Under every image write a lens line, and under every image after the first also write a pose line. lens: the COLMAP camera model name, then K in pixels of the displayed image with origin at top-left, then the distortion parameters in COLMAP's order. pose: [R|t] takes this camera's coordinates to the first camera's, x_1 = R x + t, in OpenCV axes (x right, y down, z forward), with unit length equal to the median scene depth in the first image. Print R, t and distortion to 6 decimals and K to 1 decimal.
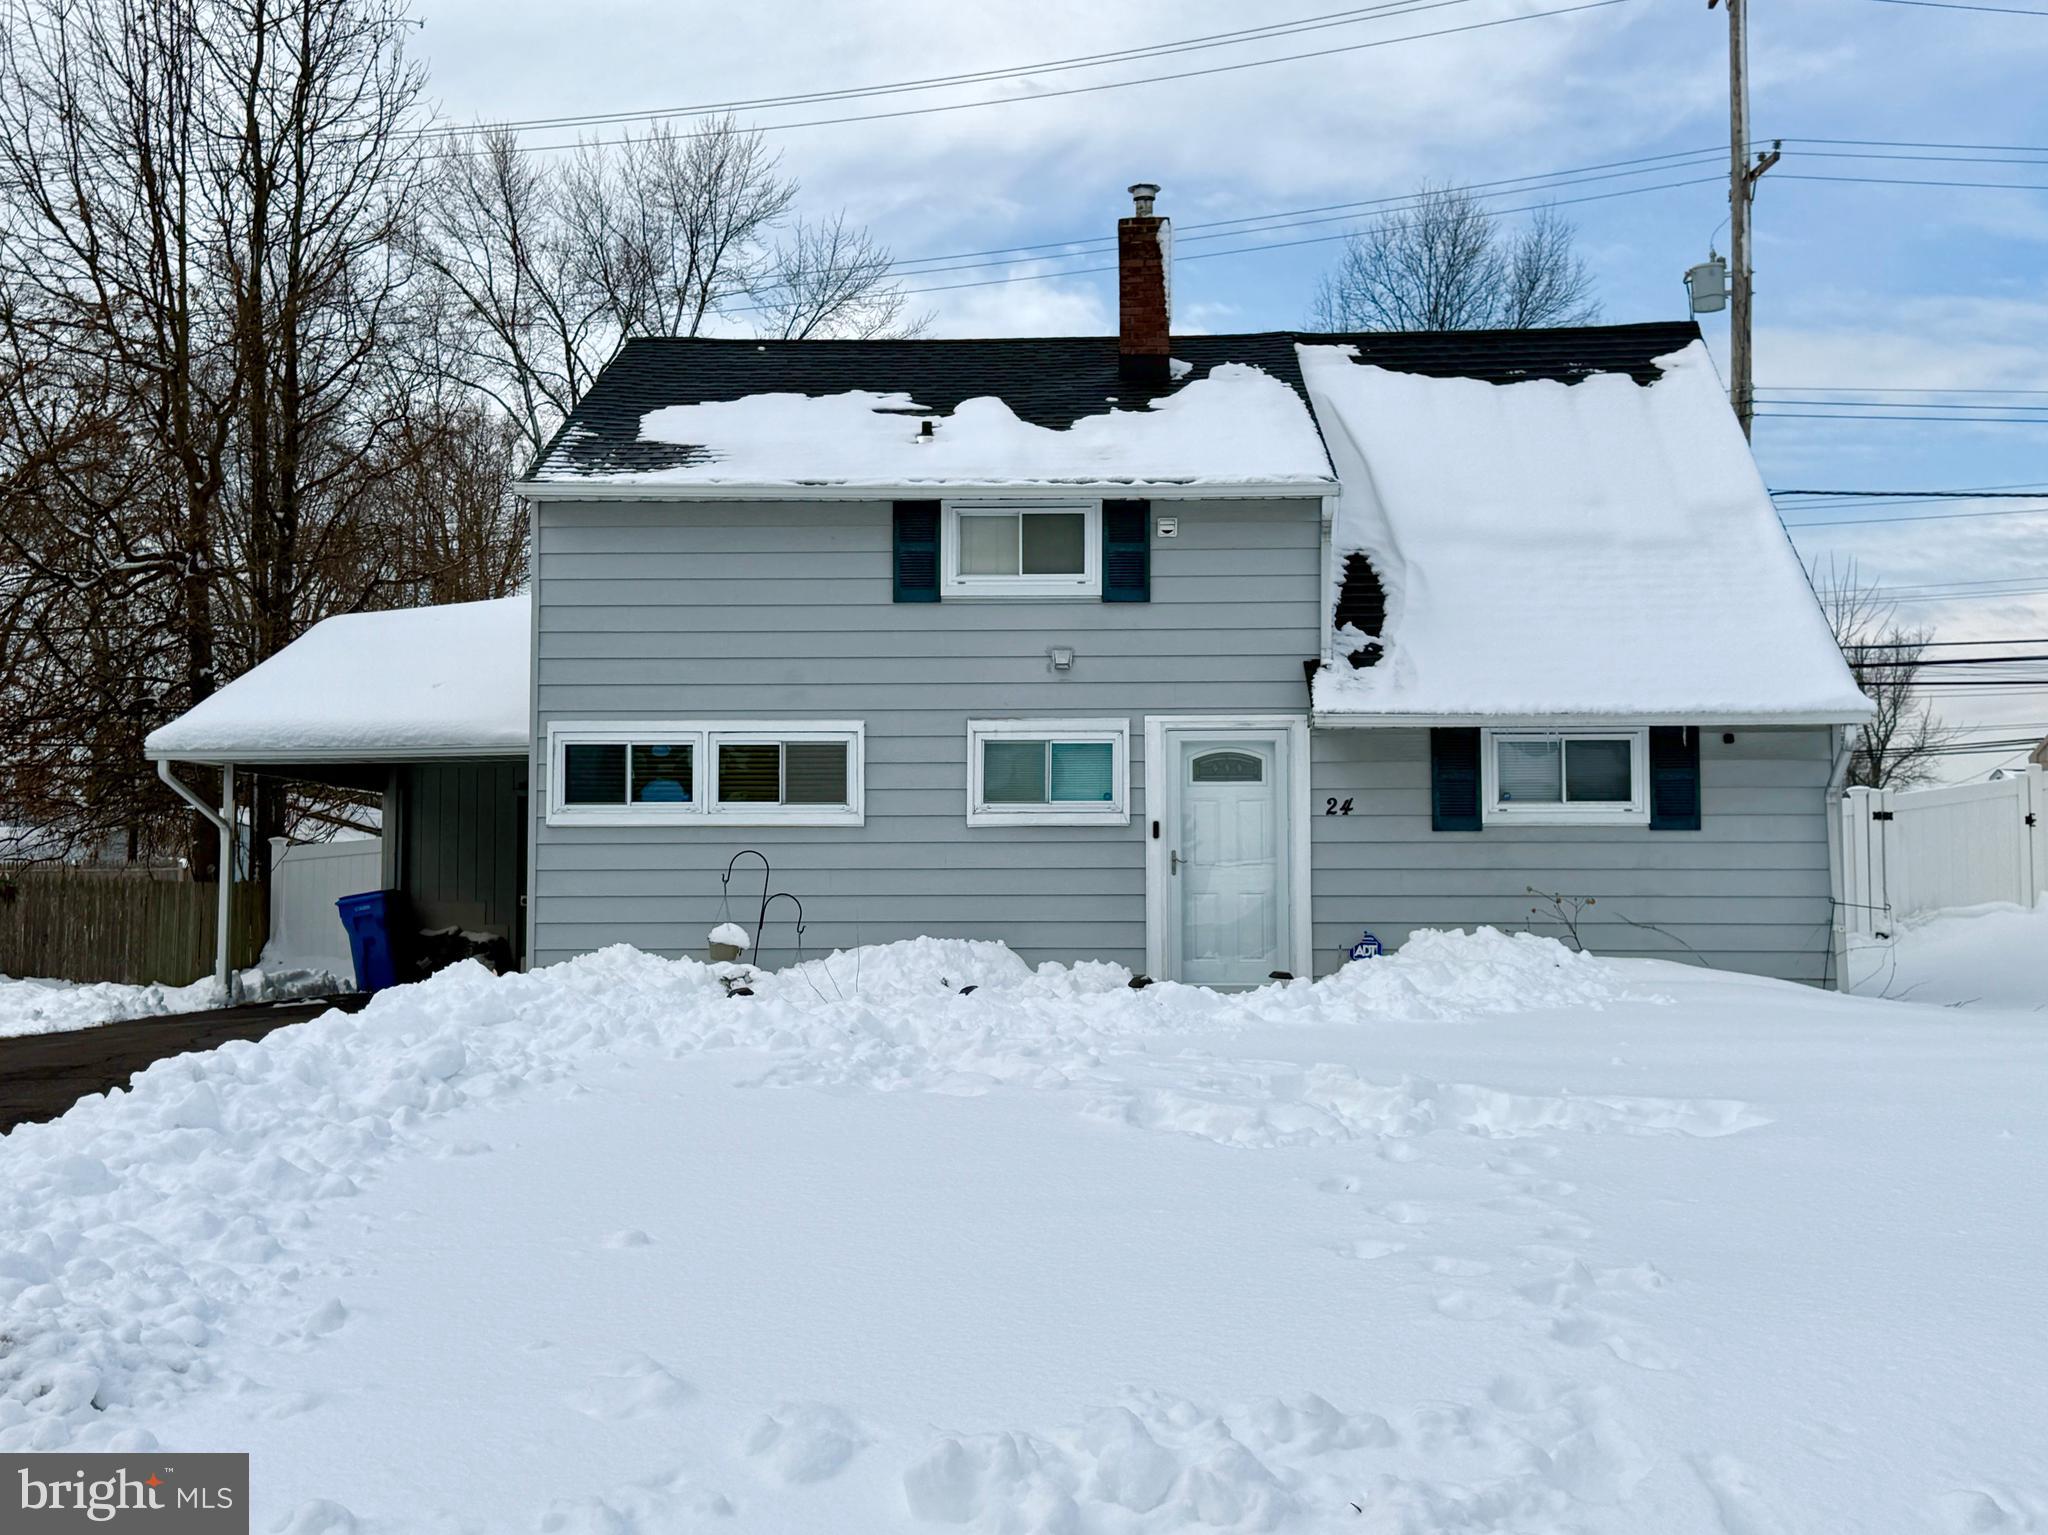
lens RADIAL K [[2230.6, 0, 1024.0], [0, 2230.6, 767.5], [0, 0, 1]] dist [0.120271, -0.000711]
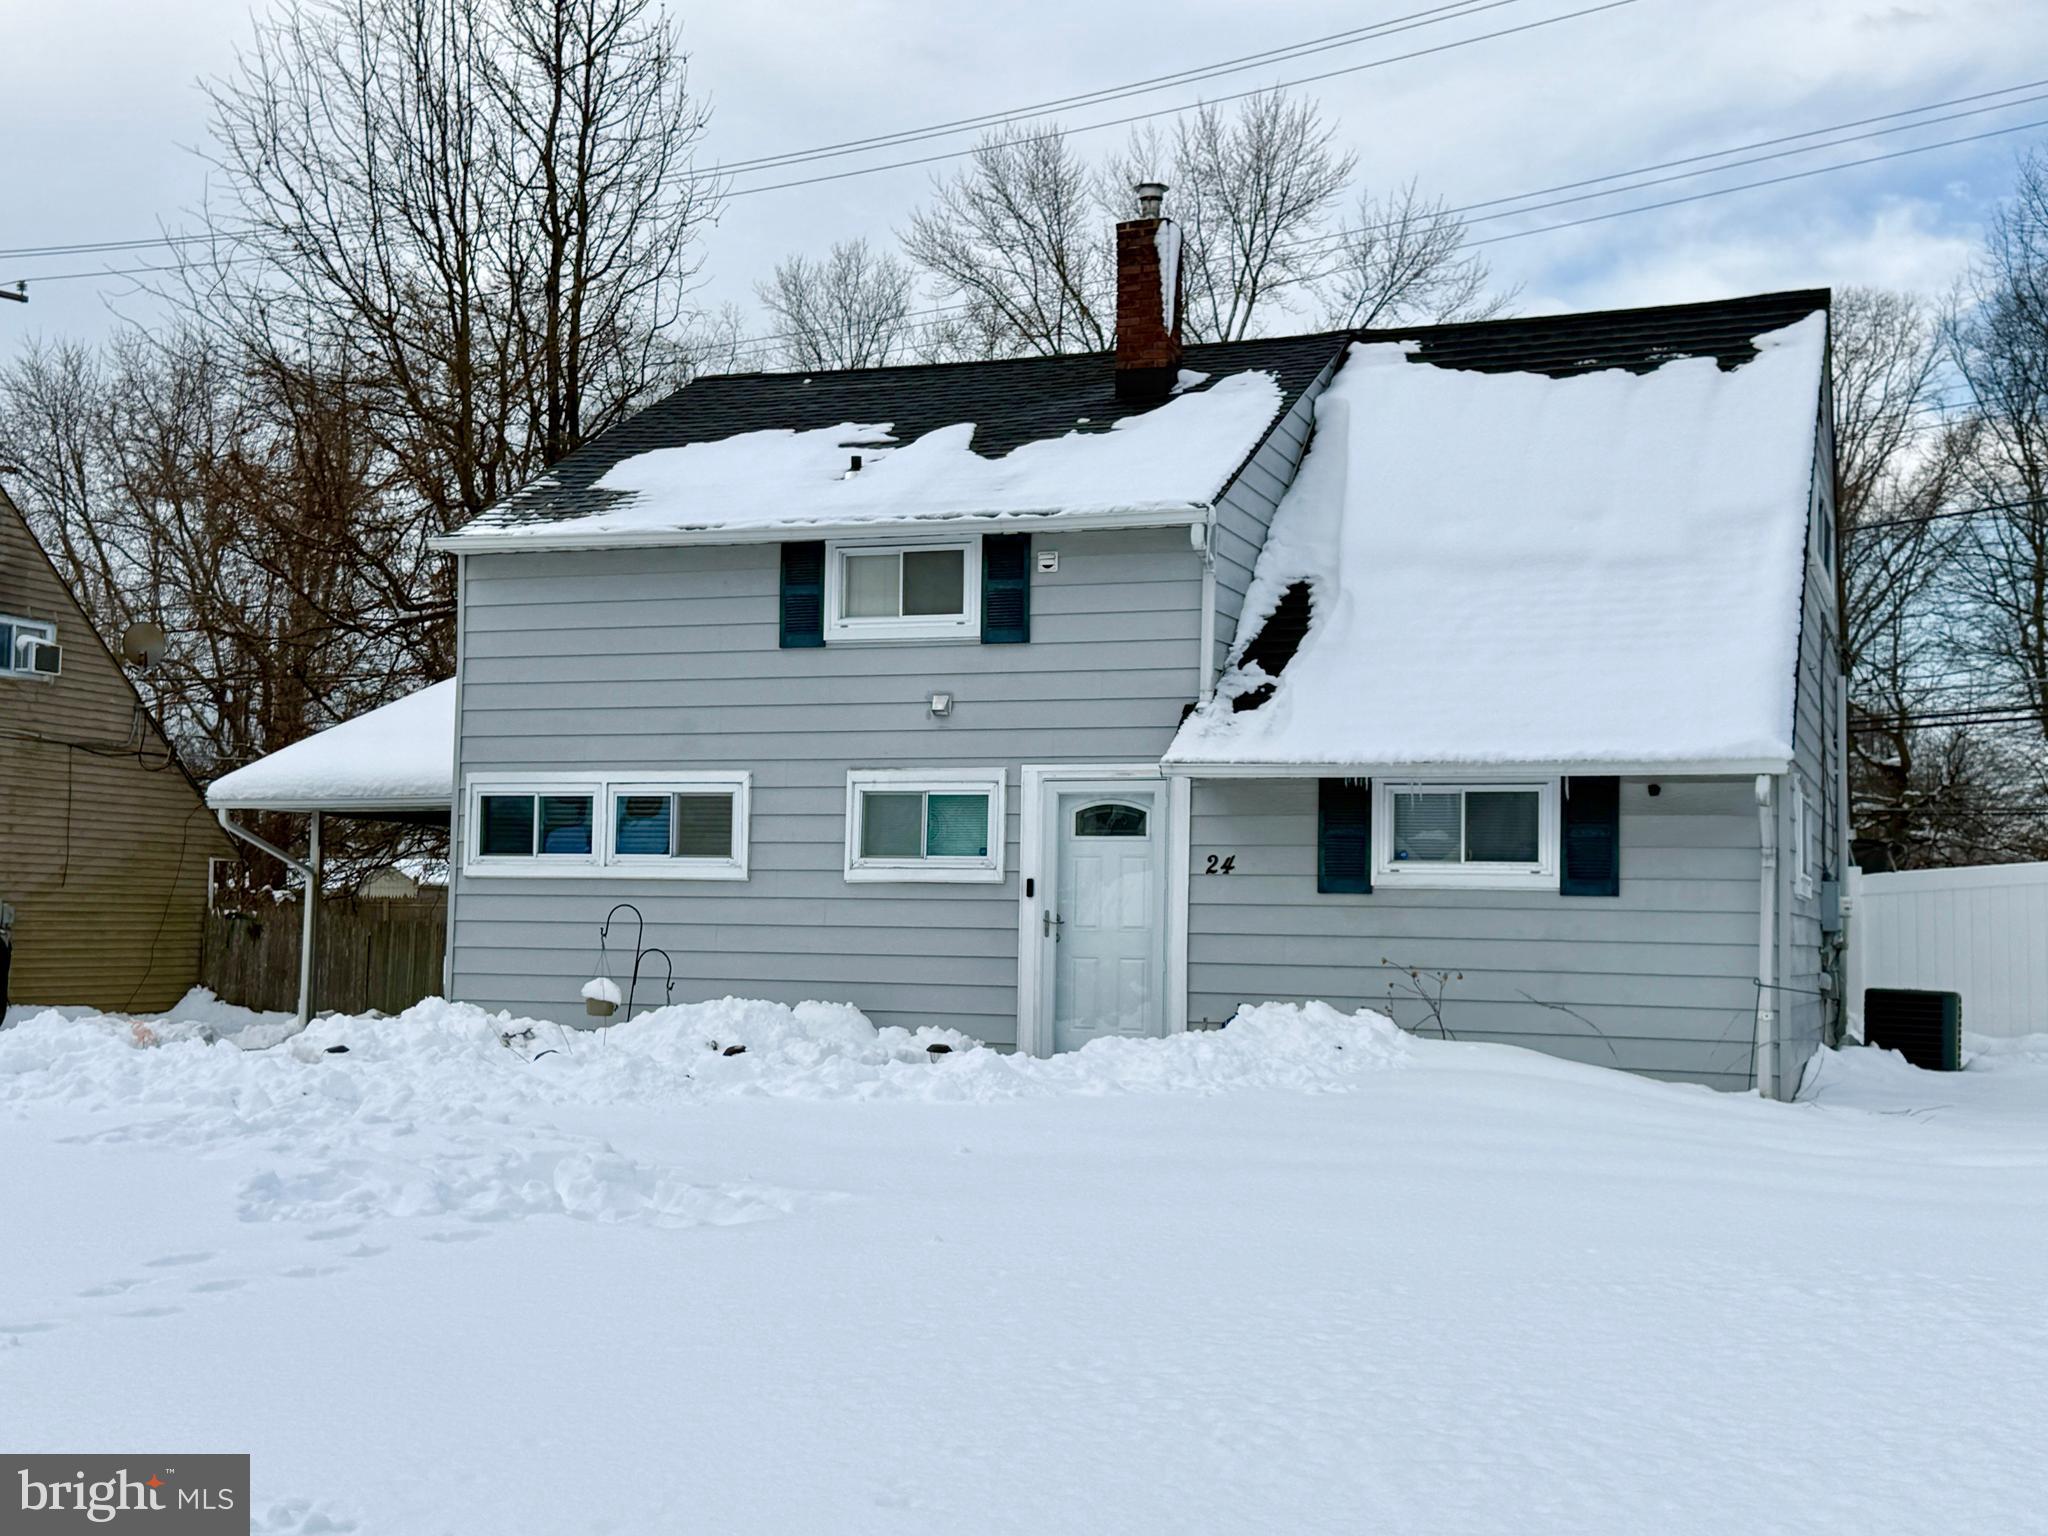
lens RADIAL K [[2501.8, 0, 1024.0], [0, 2501.8, 768.0], [0, 0, 1]] dist [0.118769, 0.002060]
pose [[0.943313, -0.003259, -0.331889, 0.400280], [-0.000408, 0.999940, -0.010978, -0.010459], [0.331905, 0.010491, 0.943254, 0.017001]]
